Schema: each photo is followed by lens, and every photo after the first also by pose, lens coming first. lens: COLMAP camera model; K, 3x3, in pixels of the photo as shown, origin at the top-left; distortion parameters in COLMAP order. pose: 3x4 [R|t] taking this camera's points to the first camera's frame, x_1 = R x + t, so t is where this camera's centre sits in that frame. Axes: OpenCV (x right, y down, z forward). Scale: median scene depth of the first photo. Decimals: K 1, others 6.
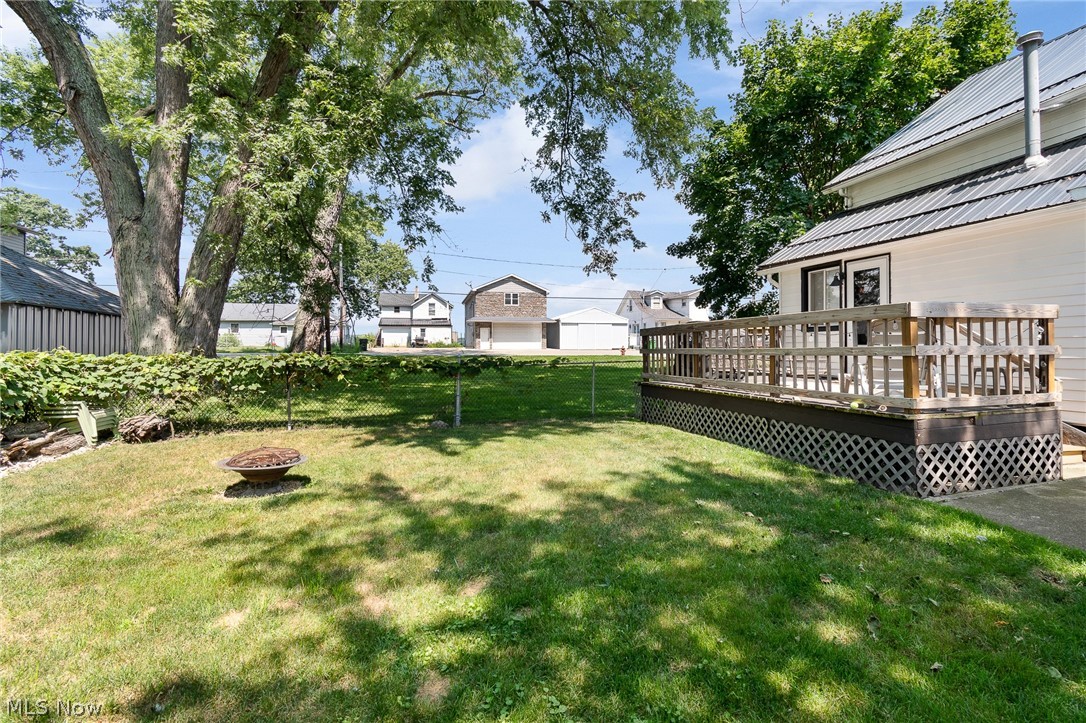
lens RADIAL K [[495.1, 0, 543.0], [0, 495.1, 361.5], [0, 0, 1]] dist [-0.019194, -0.000024]
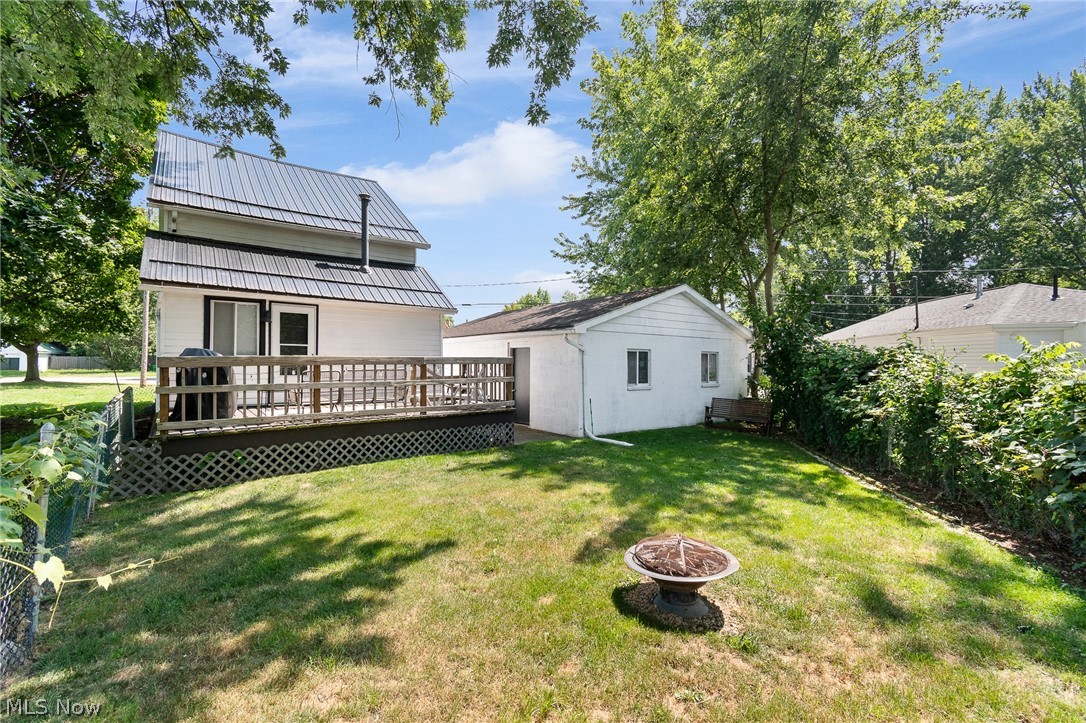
lens RADIAL K [[485.0, 0, 543.0], [0, 485.0, 361.5], [0, 0, 1]] dist [0.001613, 0.000405]
pose [[-0.409430, 0.003112, 0.912336, -1.296159], [0.020076, 0.999783, 0.005599, -0.113955], [-0.912121, 0.020608, -0.409404, 1.710251]]
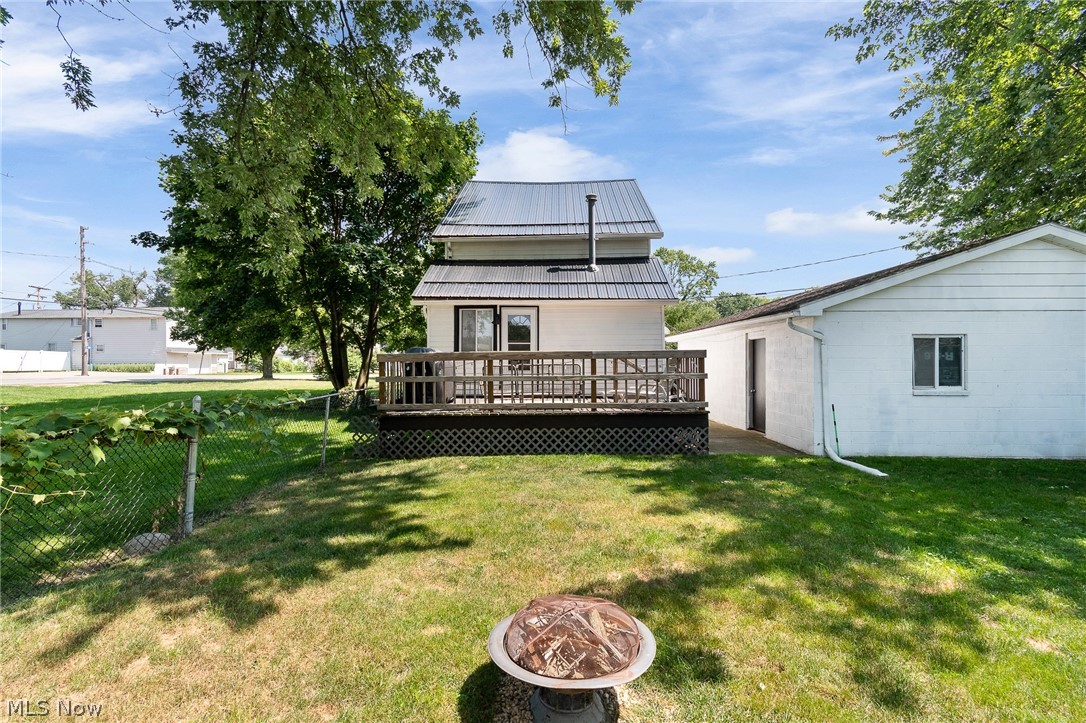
lens RADIAL K [[485.0, 0, 543.0], [0, 485.0, 361.5], [0, 0, 1]] dist [0.001613, 0.000405]
pose [[0.270617, 0.002023, 0.962685, -1.172859], [0.027142, 0.999584, -0.009730, -0.078806], [-0.962304, 0.028762, 0.270450, 1.045096]]
